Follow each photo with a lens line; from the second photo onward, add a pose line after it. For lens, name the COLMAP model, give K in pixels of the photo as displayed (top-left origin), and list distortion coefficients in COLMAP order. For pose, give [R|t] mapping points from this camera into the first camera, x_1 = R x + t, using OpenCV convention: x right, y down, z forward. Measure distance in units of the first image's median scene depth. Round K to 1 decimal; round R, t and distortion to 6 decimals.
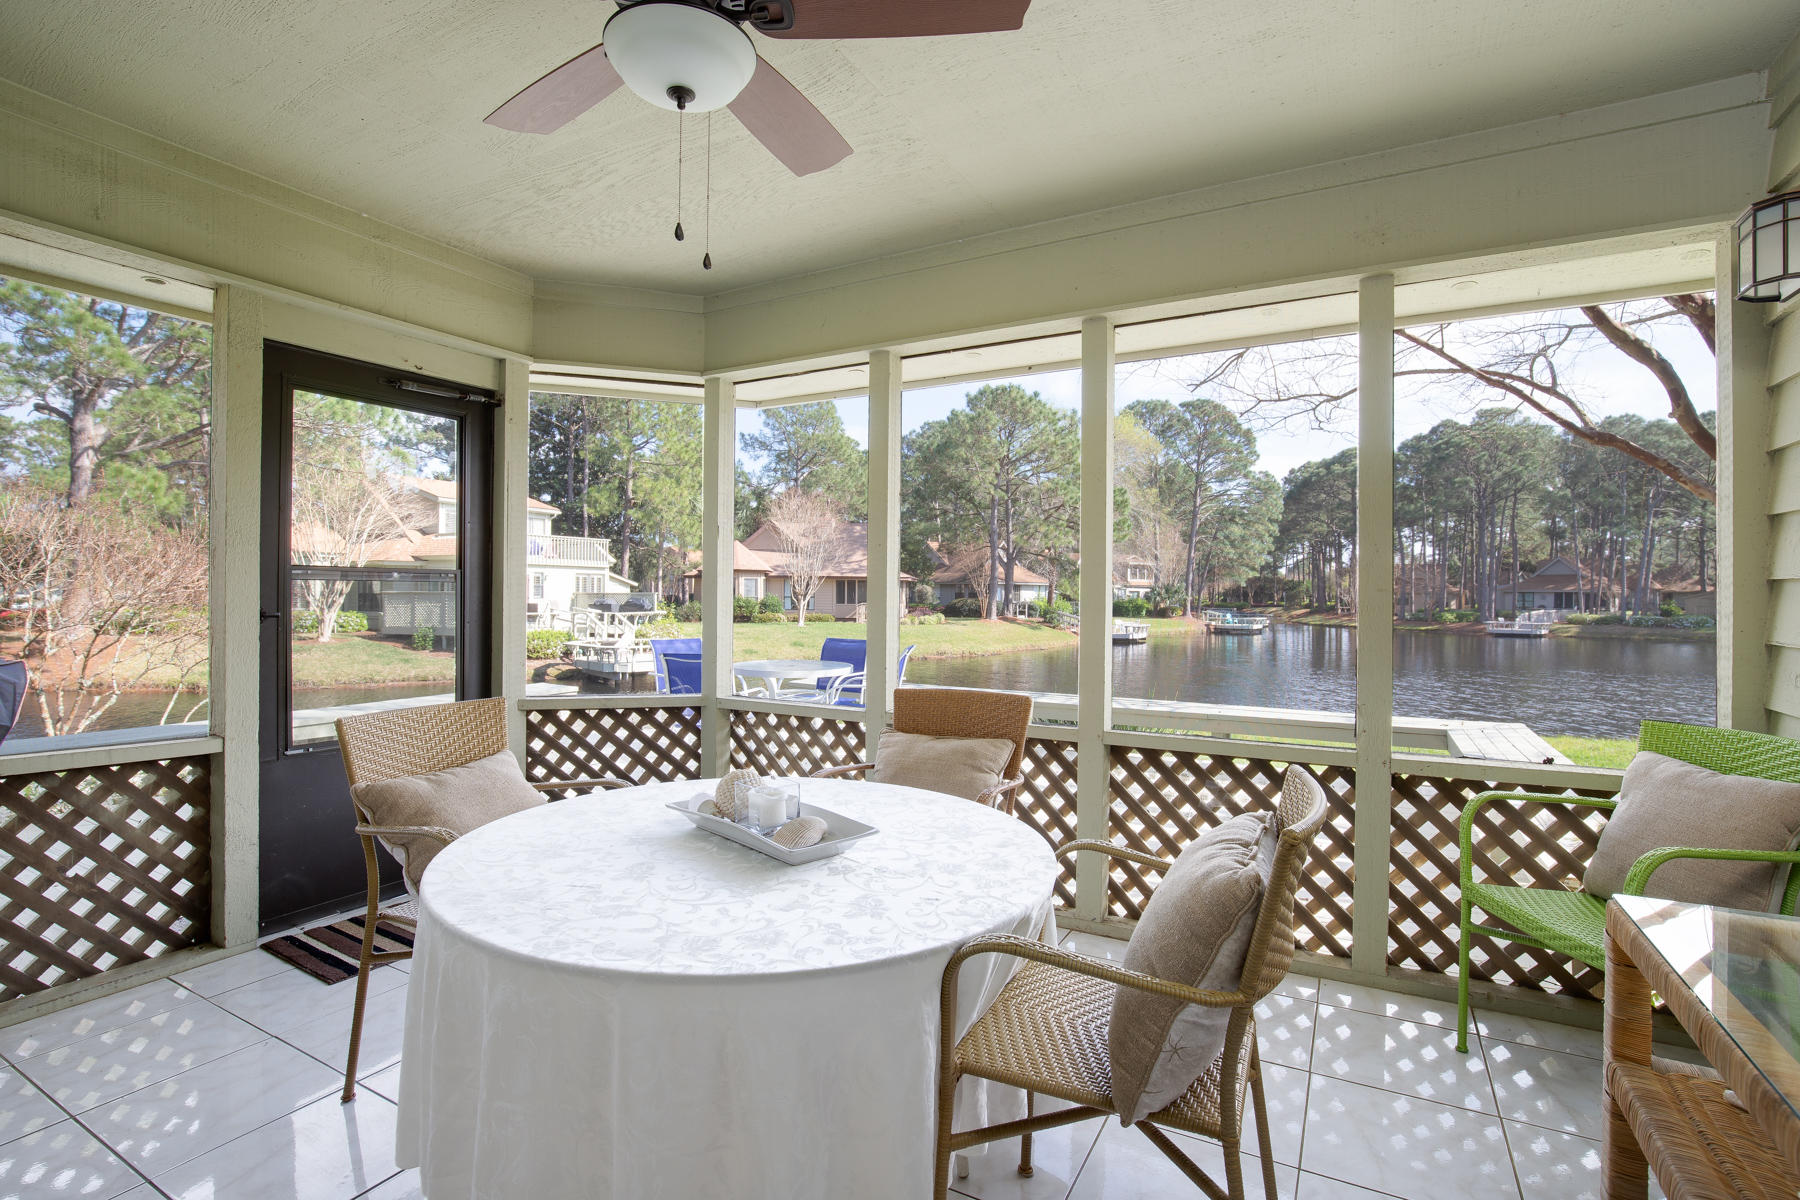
lens RADIAL K [[841.7, 0, 903.2], [0, 841.7, 597.0], [0, 0, 1]] dist [-0.025761, -0.000210]
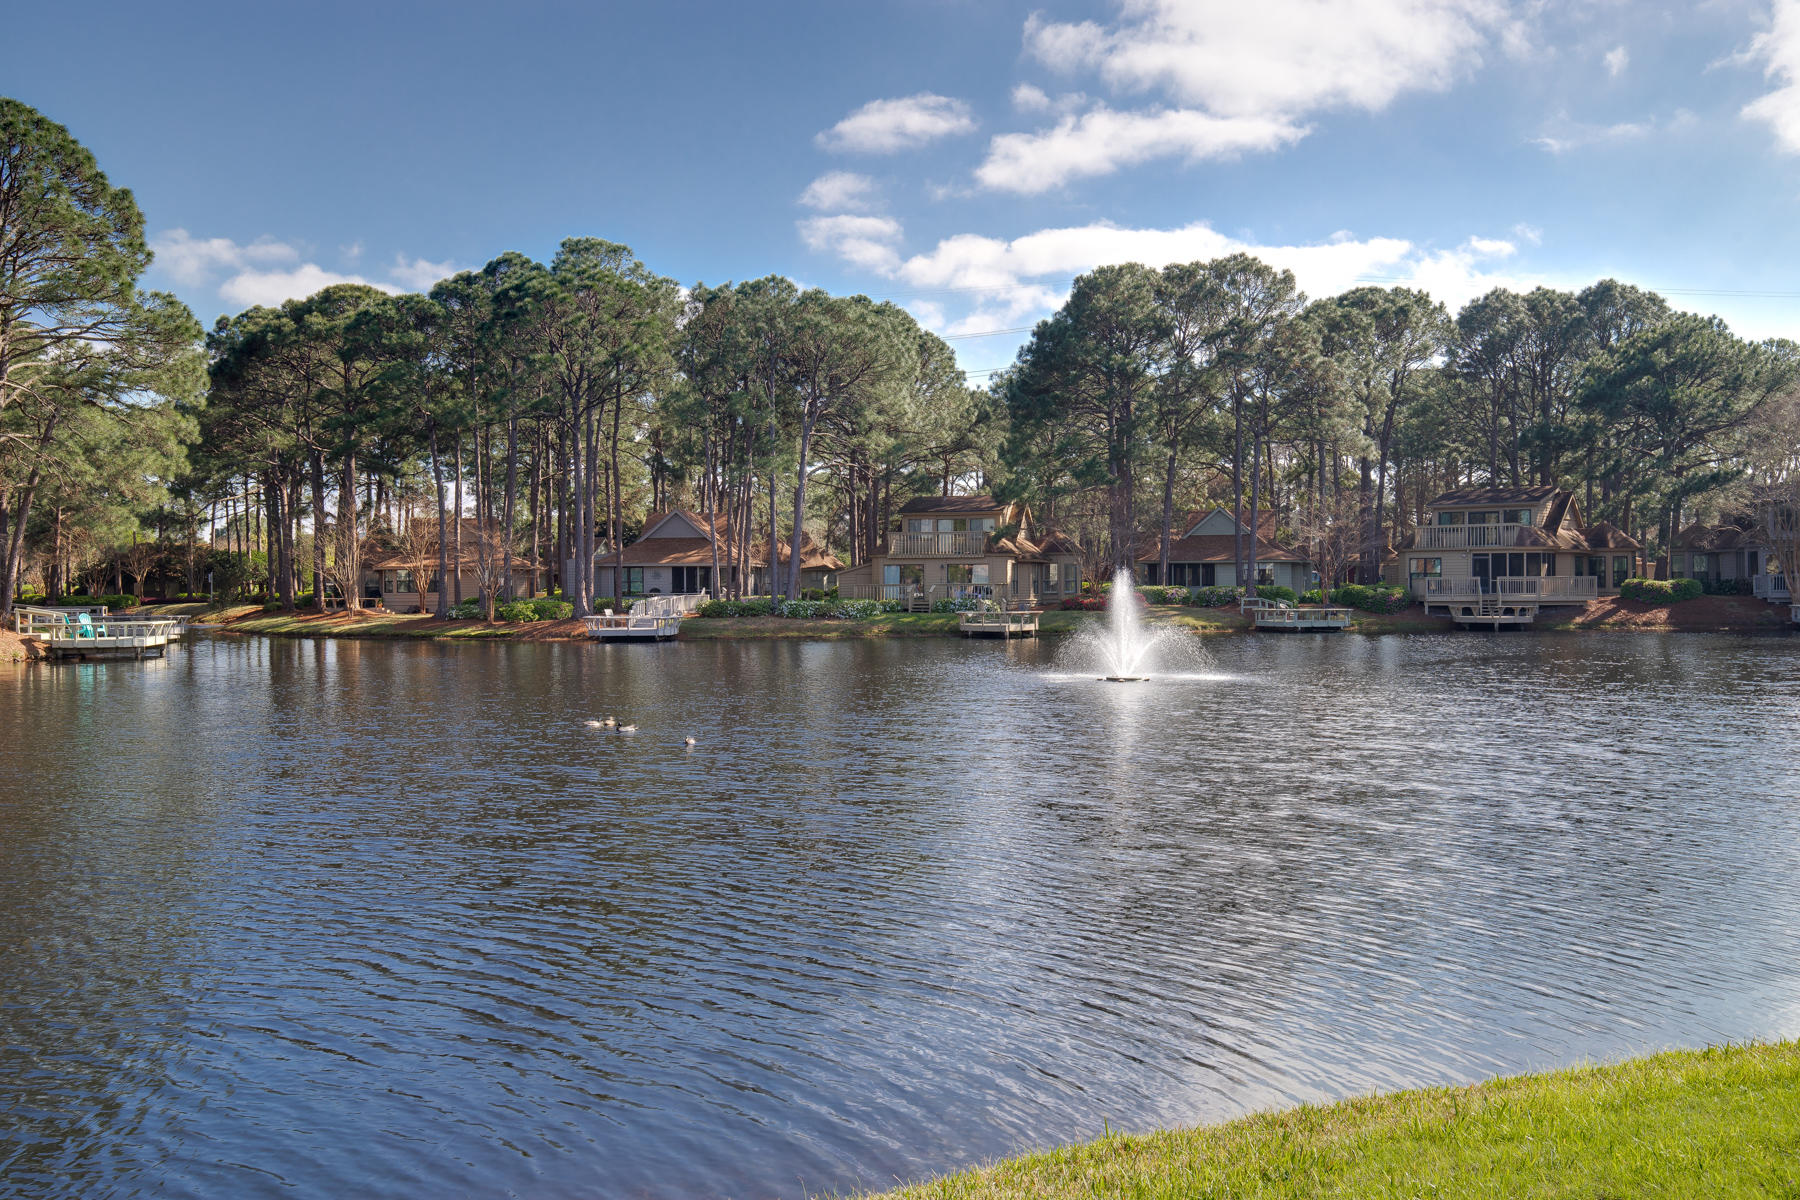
lens RADIAL K [[1526.8, 0, 903.0], [0, 1526.8, 589.2], [0, 0, 1]] dist [0.059360, -0.009061]
pose [[0.659540, -0.011603, 0.751580, 0.065097], [0.011080, 0.999922, 0.005715, 0.007424], [-0.751588, 0.004558, 0.659617, 0.152510]]
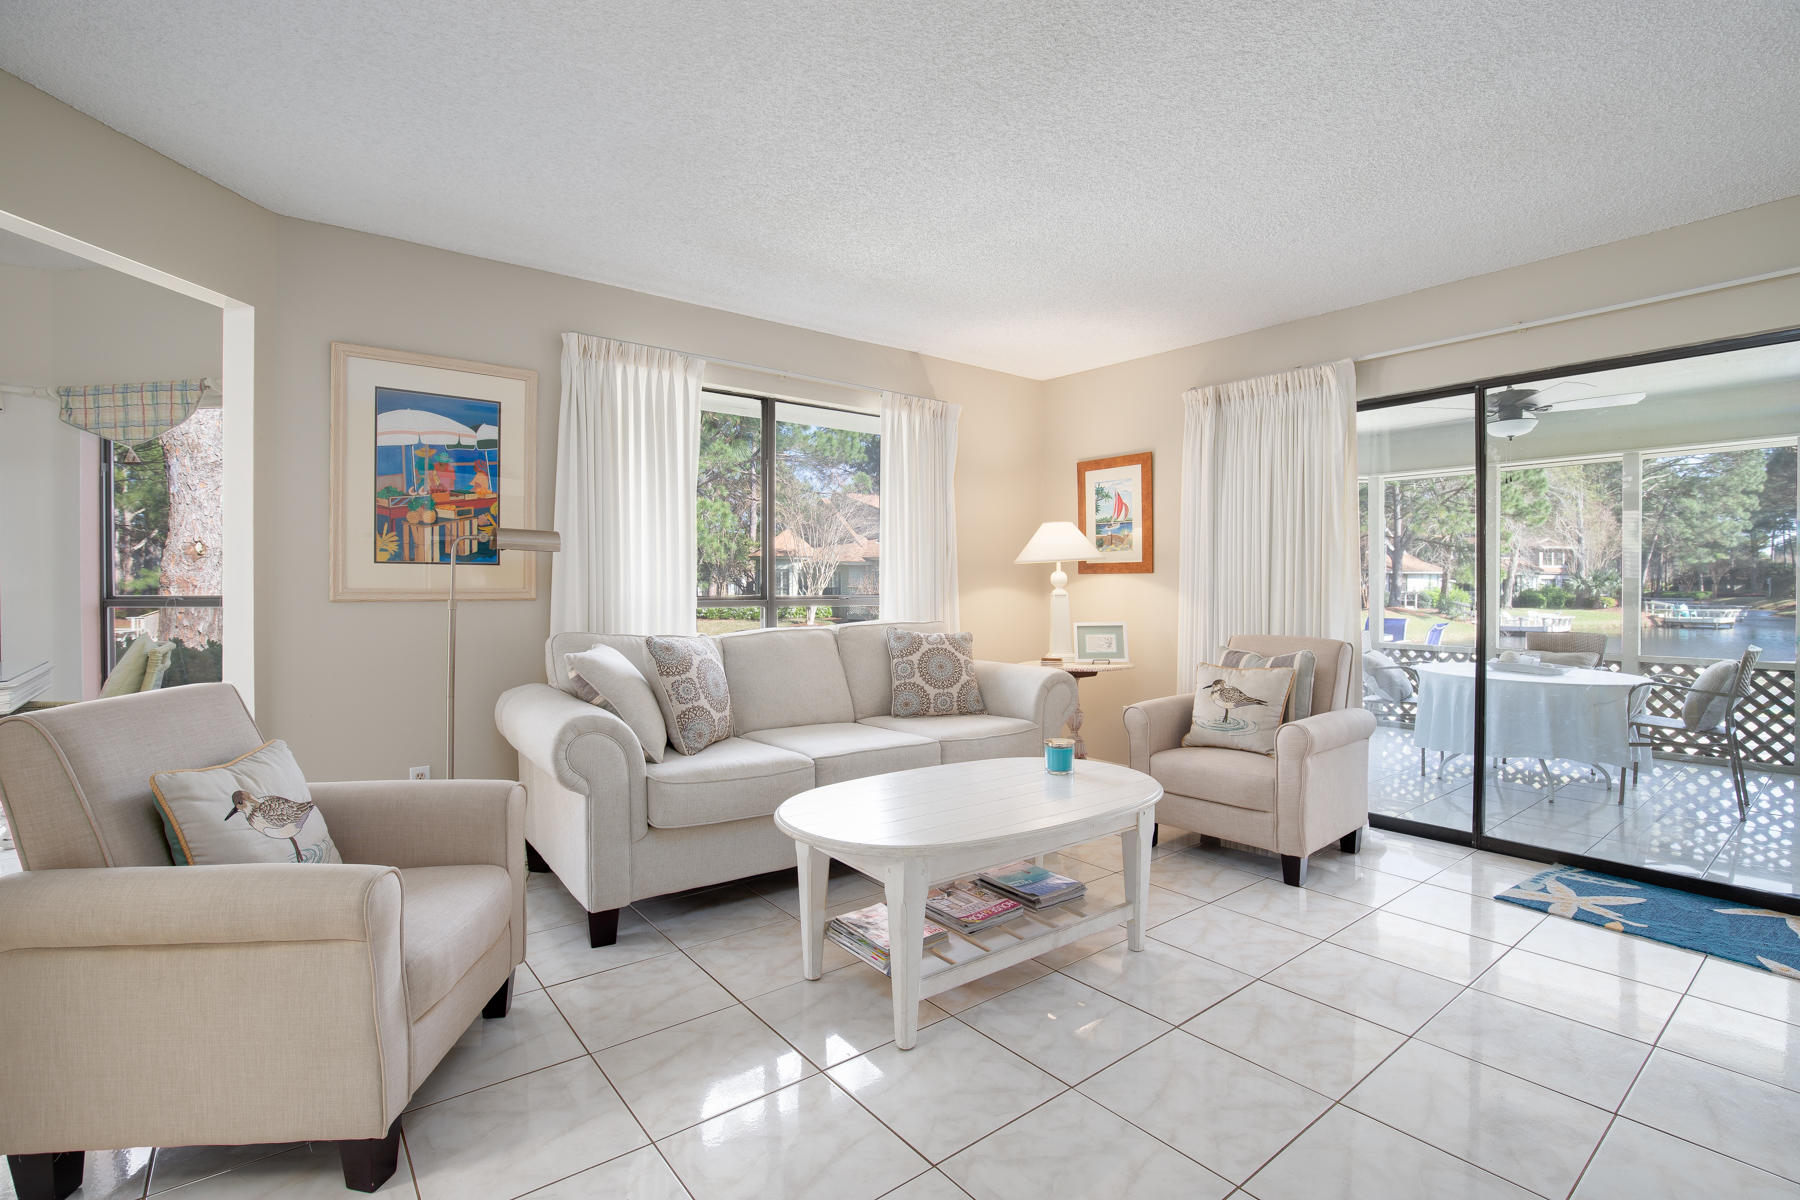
lens RADIAL K [[825.7, 0, 905.6], [0, 825.7, 593.1], [0, 0, 1]] dist [-0.018968, 0.000535]
pose [[0.924350, -0.003752, -0.381528, -0.026693], [0.006083, 0.999969, 0.004902, -0.000504], [0.381498, -0.006852, 0.924344, -0.061510]]
